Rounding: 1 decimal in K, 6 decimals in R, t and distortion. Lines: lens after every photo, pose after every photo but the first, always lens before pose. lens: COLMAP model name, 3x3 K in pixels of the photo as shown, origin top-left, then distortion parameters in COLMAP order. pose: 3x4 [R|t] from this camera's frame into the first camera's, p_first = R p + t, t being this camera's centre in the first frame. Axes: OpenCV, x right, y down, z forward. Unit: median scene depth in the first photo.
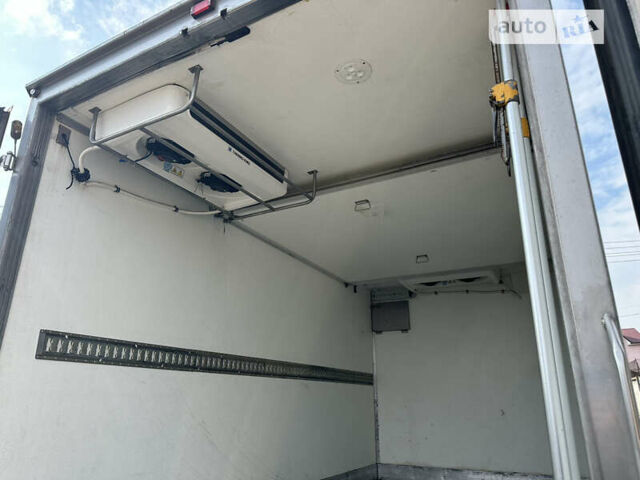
lens RADIAL K [[443.3, 0, 320.0], [0, 443.3, 240.0], [0, 0, 1]] dist [0.077918, -0.117378]
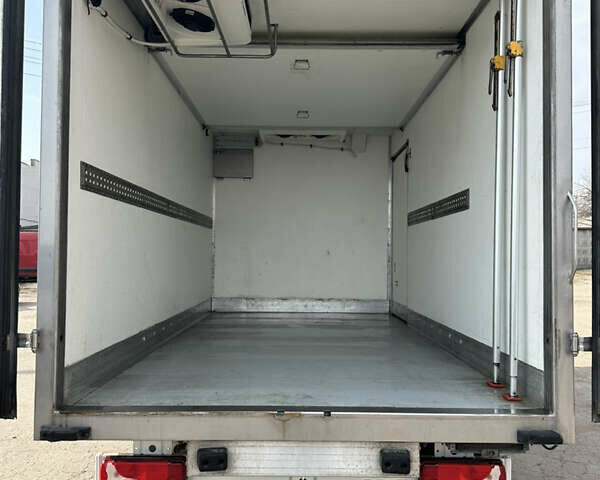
lens RADIAL K [[539.7, 0, 300.0], [0, 539.7, 240.0], [0, 0, 1]] dist [0.004403, -0.203014]
pose [[0.874528, 0.014950, 0.484744, -0.318797], [-0.167626, 0.947240, 0.273201, -0.019098], [-0.455085, -0.320177, 0.830894, -0.120102]]
